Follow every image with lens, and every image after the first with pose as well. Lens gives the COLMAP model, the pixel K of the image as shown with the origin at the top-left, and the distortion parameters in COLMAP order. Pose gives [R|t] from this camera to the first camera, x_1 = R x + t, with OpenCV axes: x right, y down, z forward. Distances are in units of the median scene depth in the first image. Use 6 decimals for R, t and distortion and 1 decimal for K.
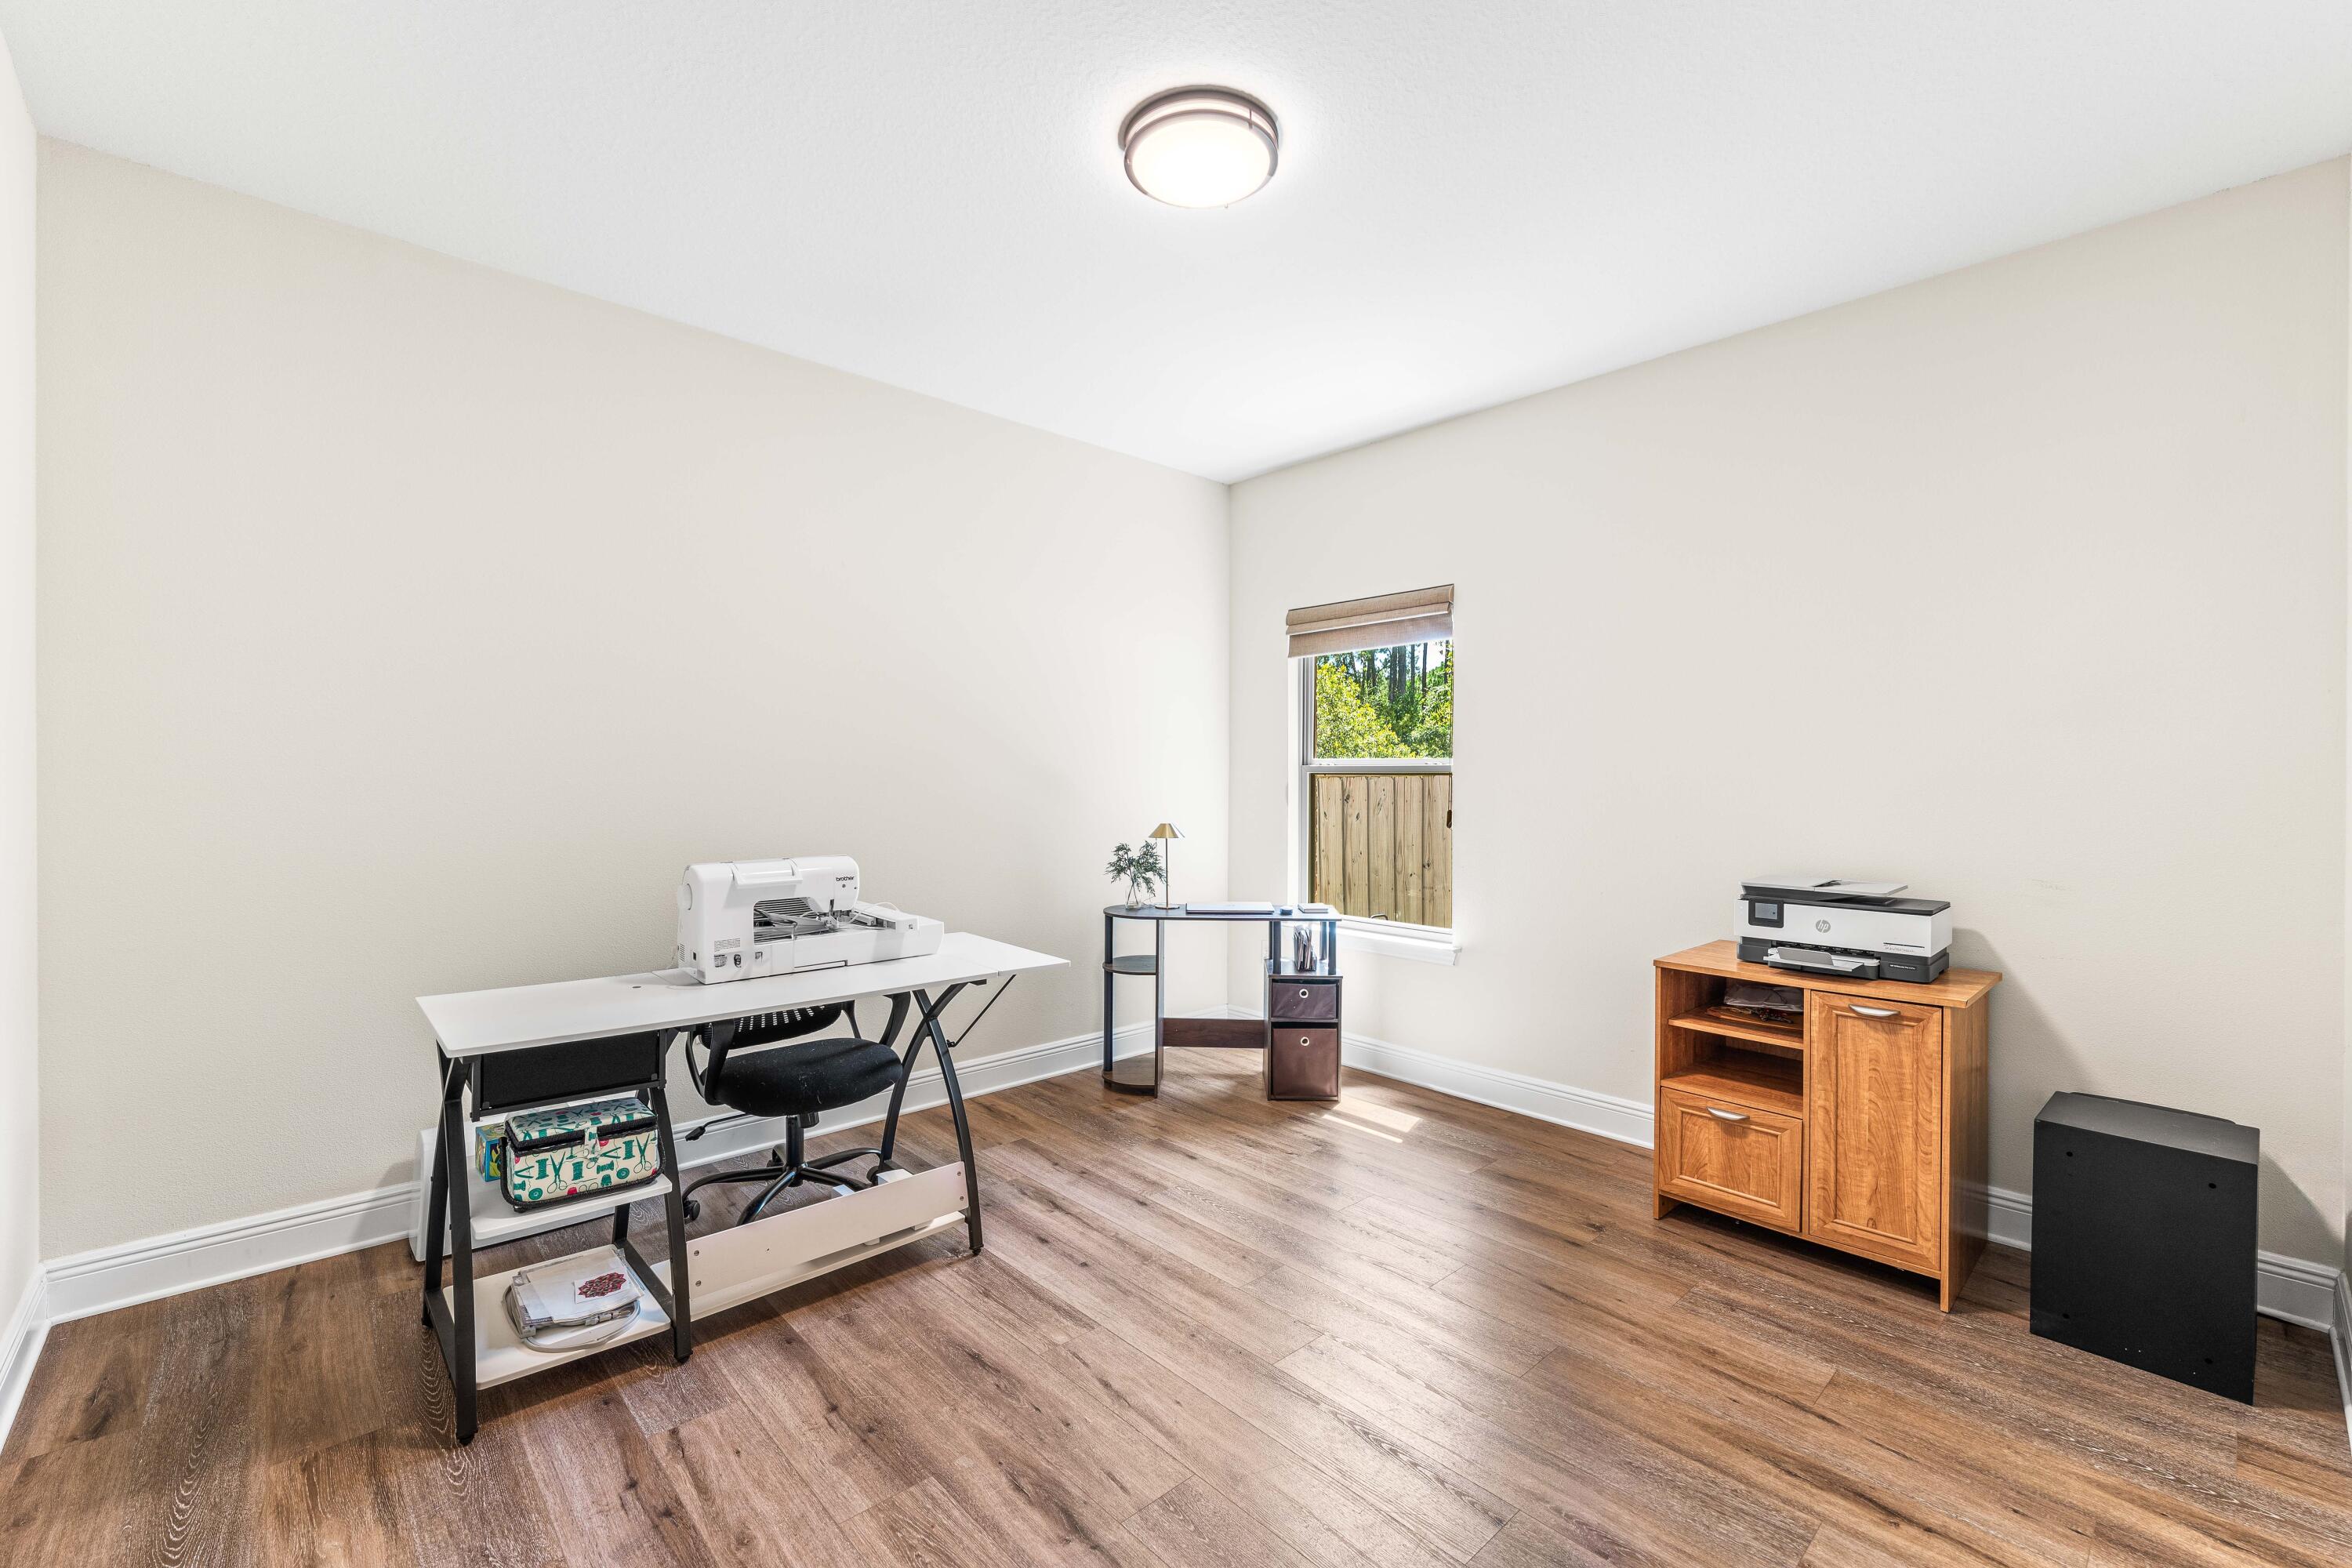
lens RADIAL K [[1014.2, 0, 1160.0], [0, 1014.2, 779.0], [0, 0, 1]] dist [0.000789, -0.000500]
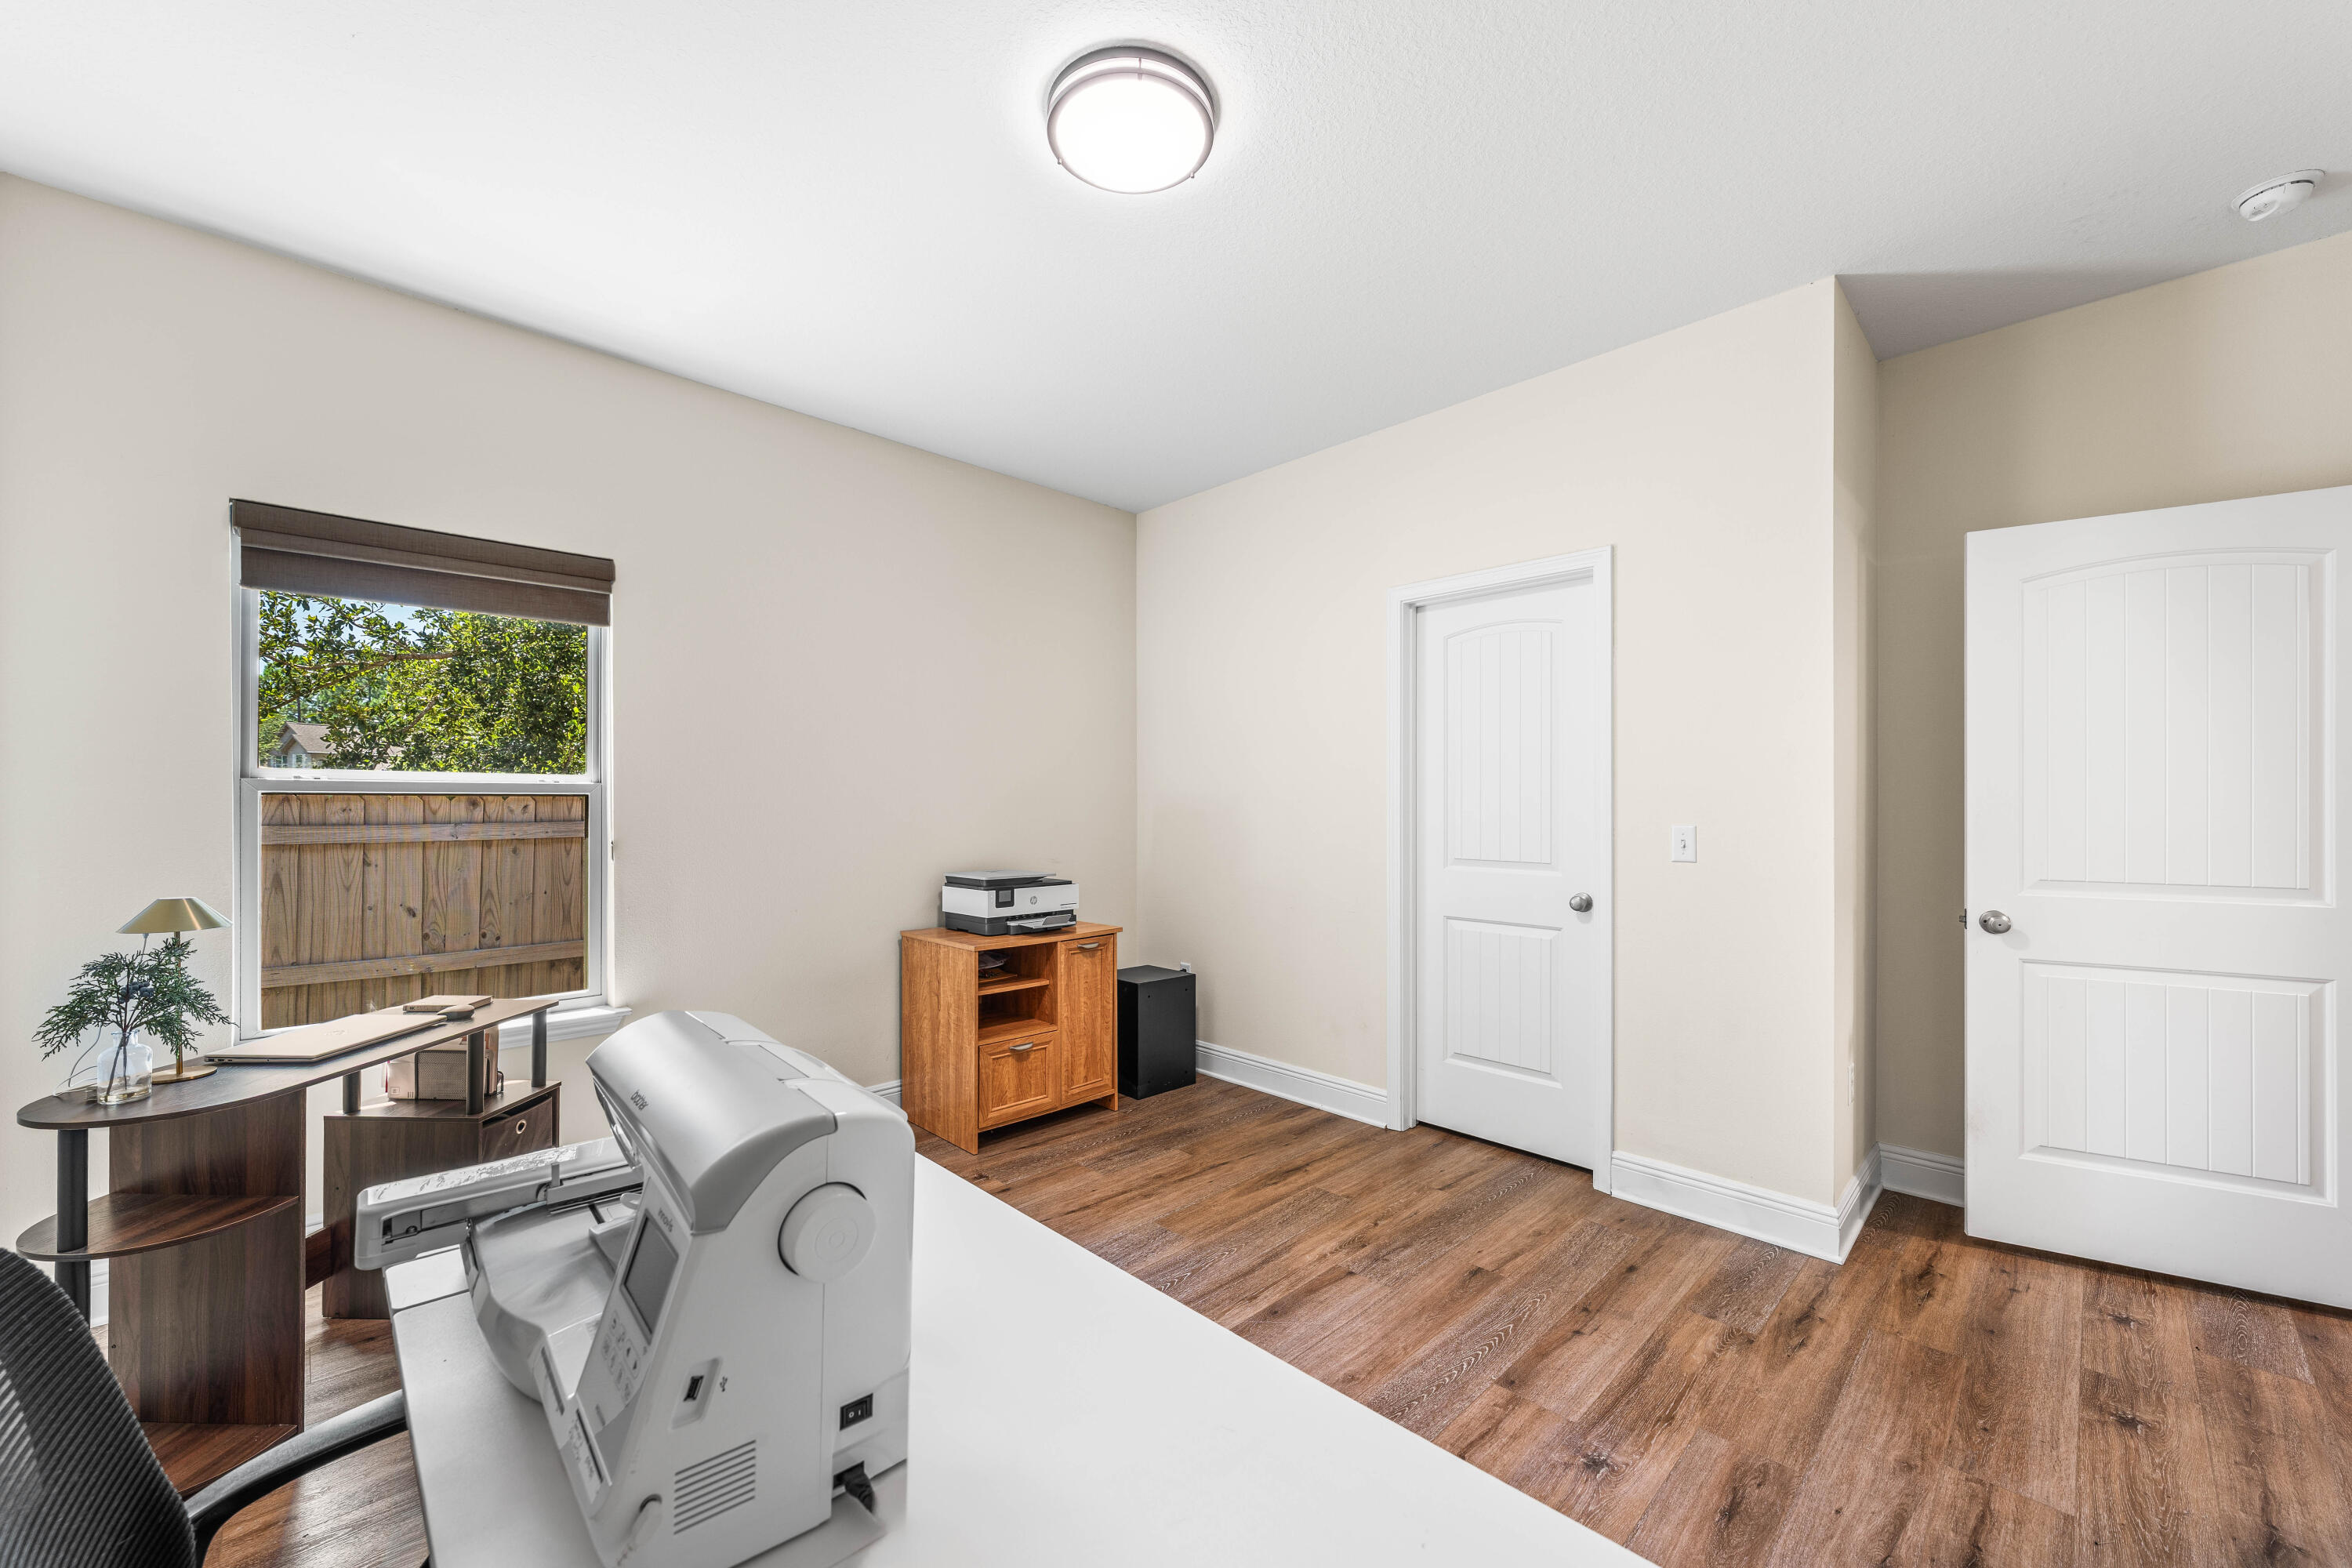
lens RADIAL K [[866.1, 0, 1167.7], [0, 866.1, 810.8], [0, 0, 1]] dist [0.000688, 0.000103]
pose [[-0.038449, -0.006591, 0.999239, -0.635294], [0.005655, 0.999961, 0.006813, 0.007323], [-0.999245, 0.005913, -0.038410, 0.882913]]
